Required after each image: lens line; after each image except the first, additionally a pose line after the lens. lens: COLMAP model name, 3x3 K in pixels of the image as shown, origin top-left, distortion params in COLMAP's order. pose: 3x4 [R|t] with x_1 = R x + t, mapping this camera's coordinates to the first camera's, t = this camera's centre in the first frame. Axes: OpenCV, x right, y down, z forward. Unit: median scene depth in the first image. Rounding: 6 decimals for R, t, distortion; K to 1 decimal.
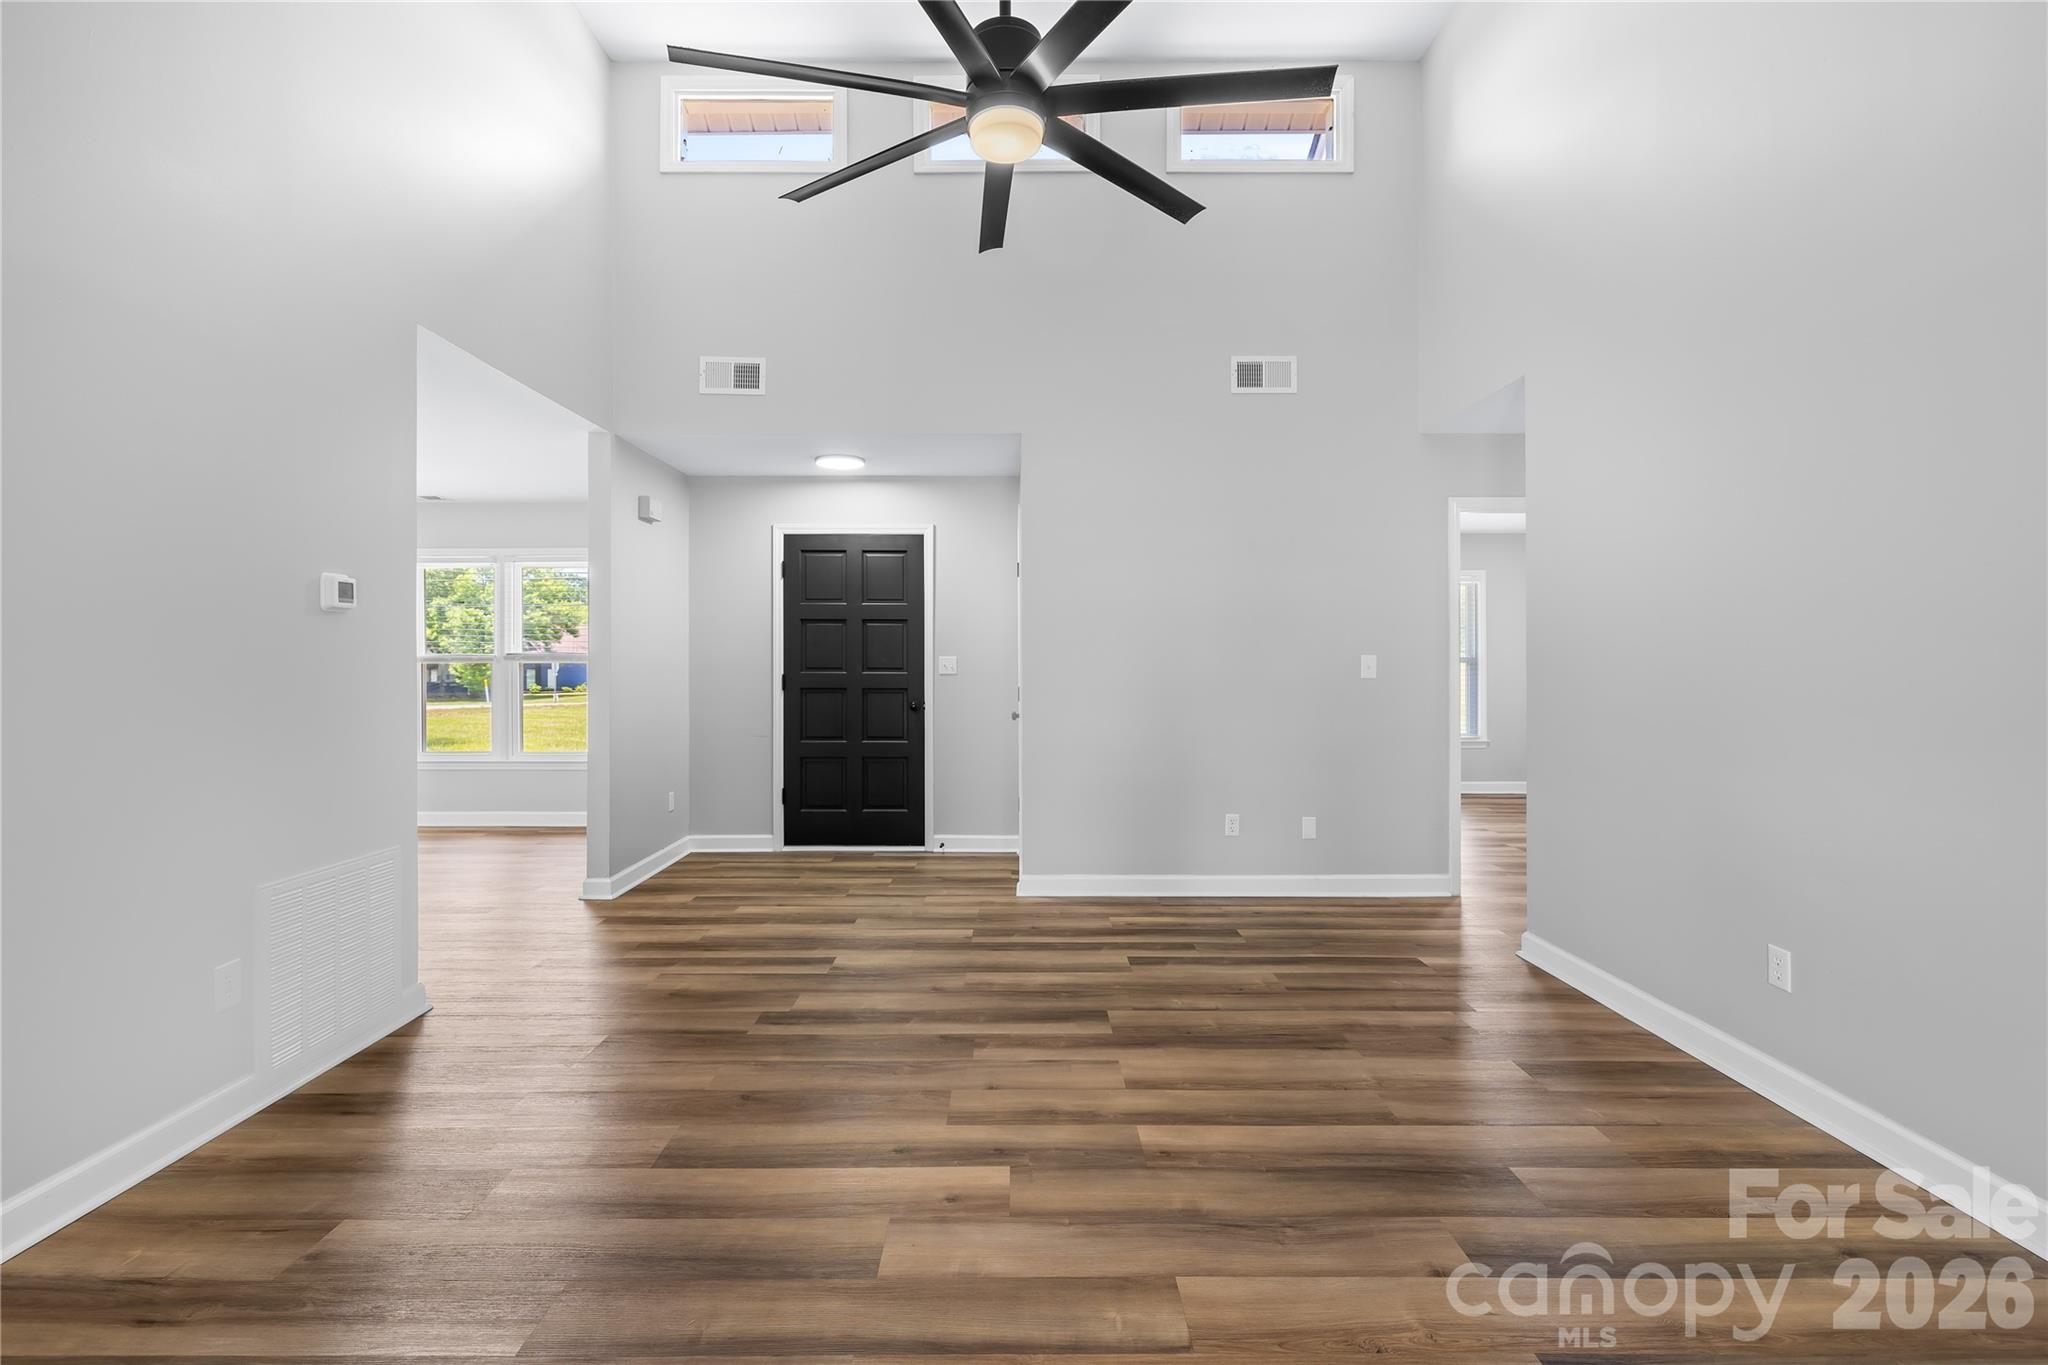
lens RADIAL K [[868.0, 0, 1015.8], [0, 868.0, 663.3], [0, 0, 1]] dist [0.000492, -0.000436]
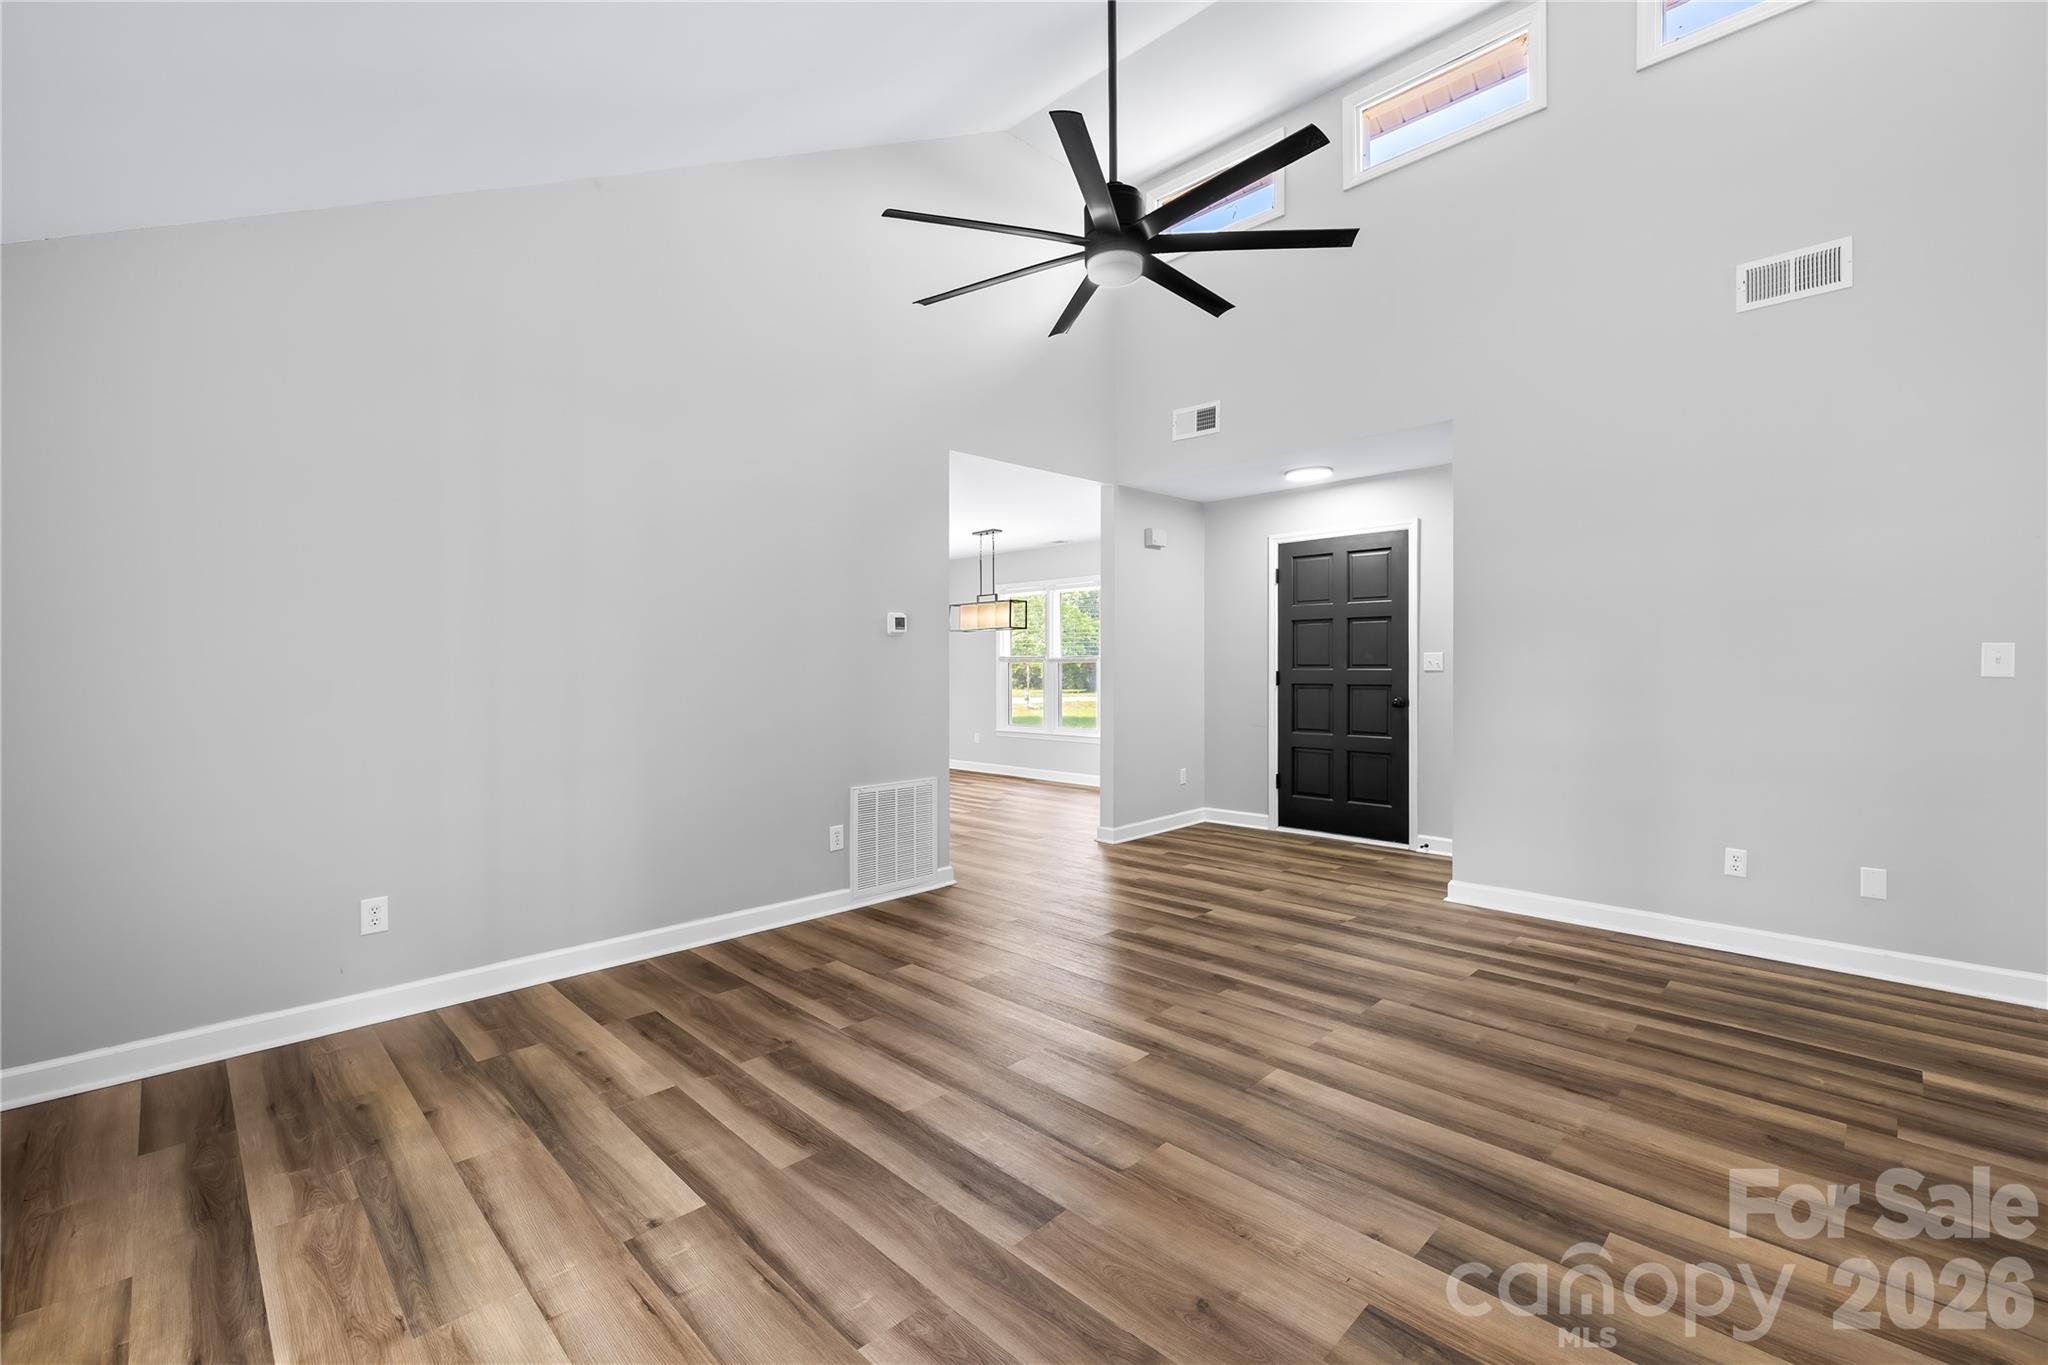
lens RADIAL K [[876.7, 0, 1013.7], [0, 876.7, 661.9], [0, 0, 1]] dist [-0.000161, 0.000057]
pose [[0.698506, -0.007734, -0.715562, 0.483497], [0.010335, 0.999946, -0.000720, -0.002462], [0.715529, -0.006892, 0.698549, -0.031370]]
